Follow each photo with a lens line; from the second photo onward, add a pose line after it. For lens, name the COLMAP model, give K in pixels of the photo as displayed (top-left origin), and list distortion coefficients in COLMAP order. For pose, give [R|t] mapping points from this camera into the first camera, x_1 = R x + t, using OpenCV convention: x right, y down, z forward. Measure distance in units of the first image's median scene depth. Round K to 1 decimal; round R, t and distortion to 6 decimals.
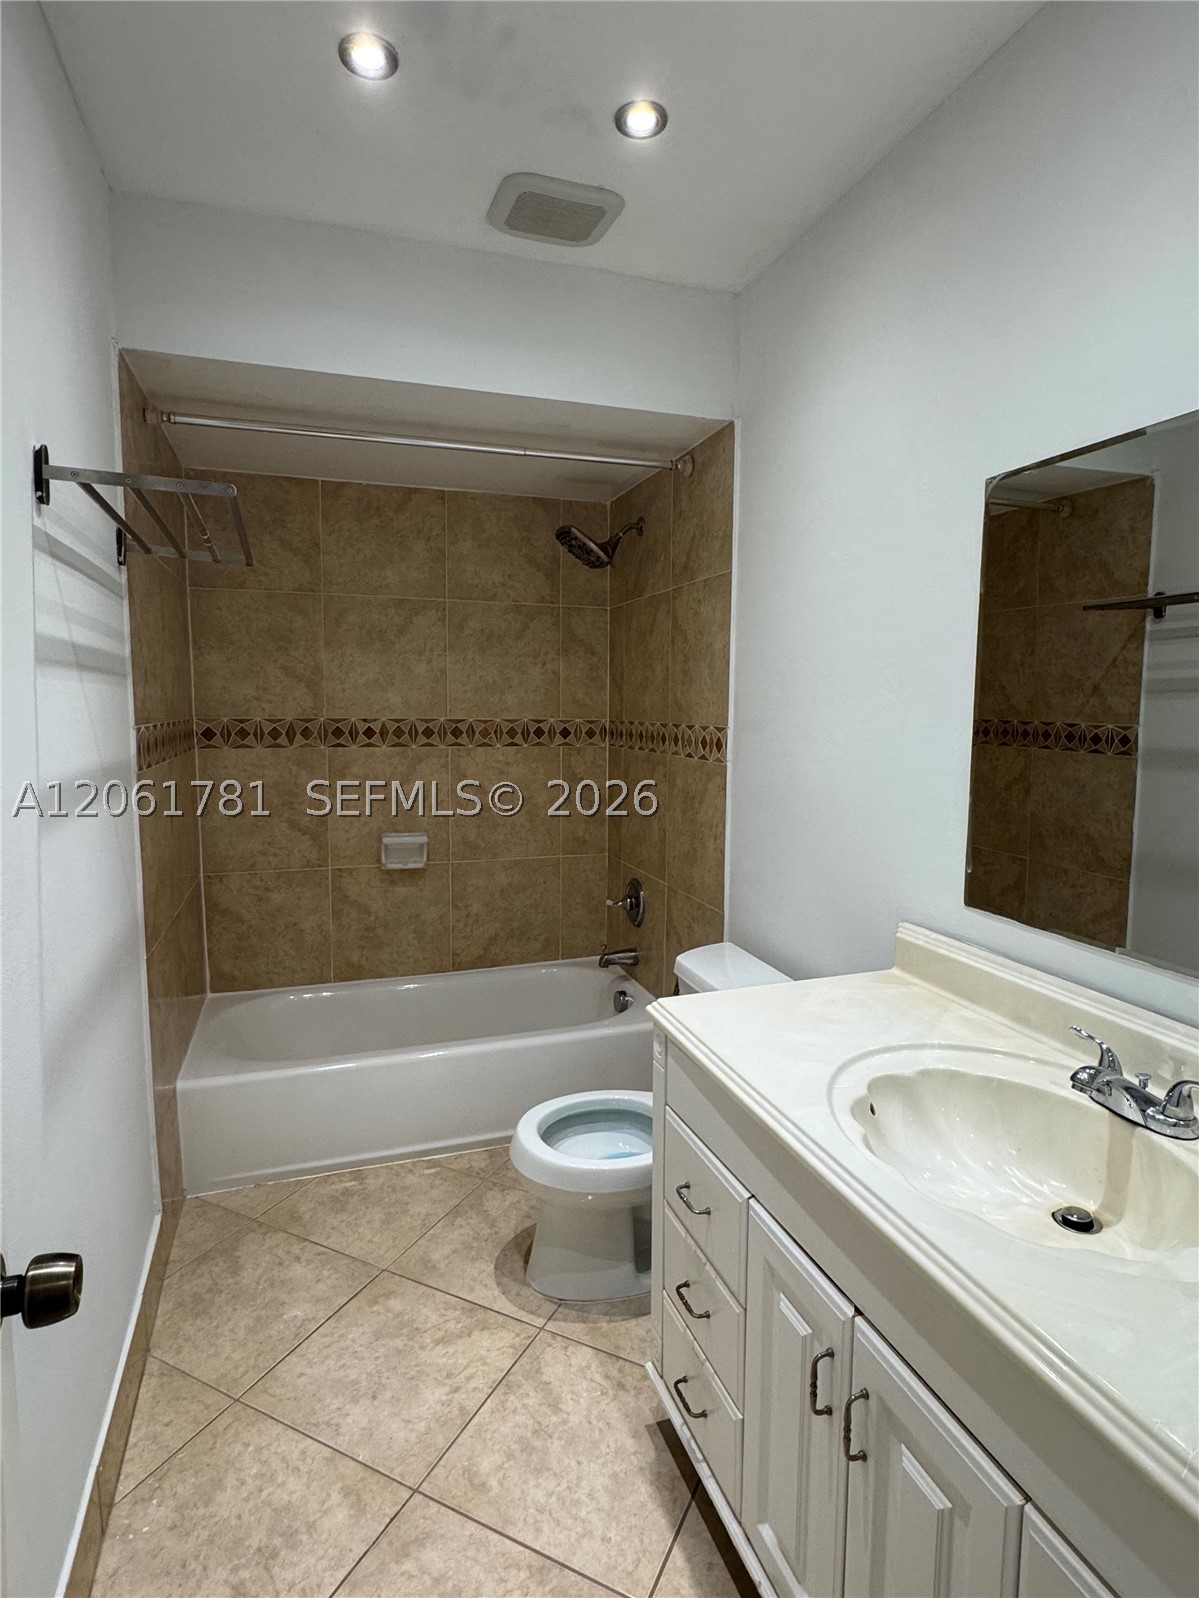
lens RADIAL K [[868.8, 0, 599.5], [0, 868.8, 799.0], [0, 0, 1]] dist [-0.003669, 0.000464]
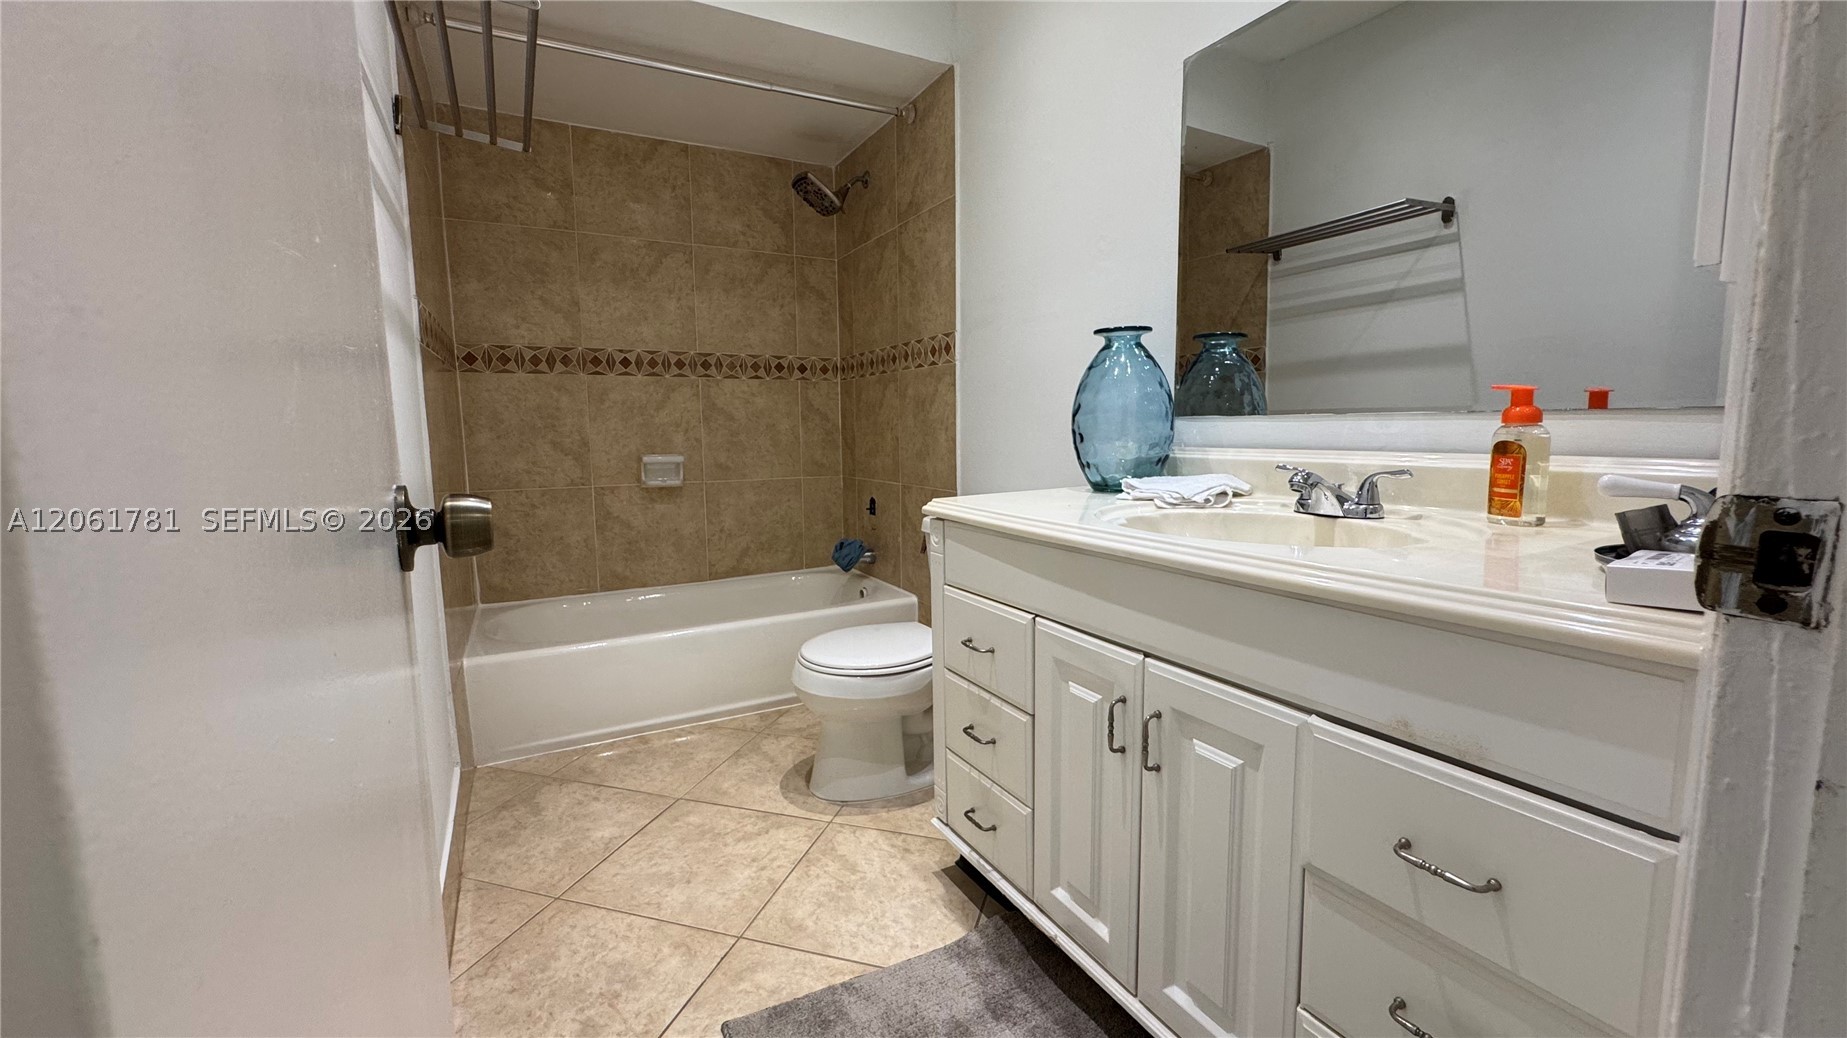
lens RADIAL K [[741.6, 0, 920.4], [0, 741.6, 517.0], [0, 0, 1]] dist [-0.004658, 0.000039]
pose [[0.986006, -0.038102, 0.162295, -0.074480], [0.036469, 0.999250, 0.013032, 0.160195], [-0.162670, -0.006931, 0.986656, 0.014225]]
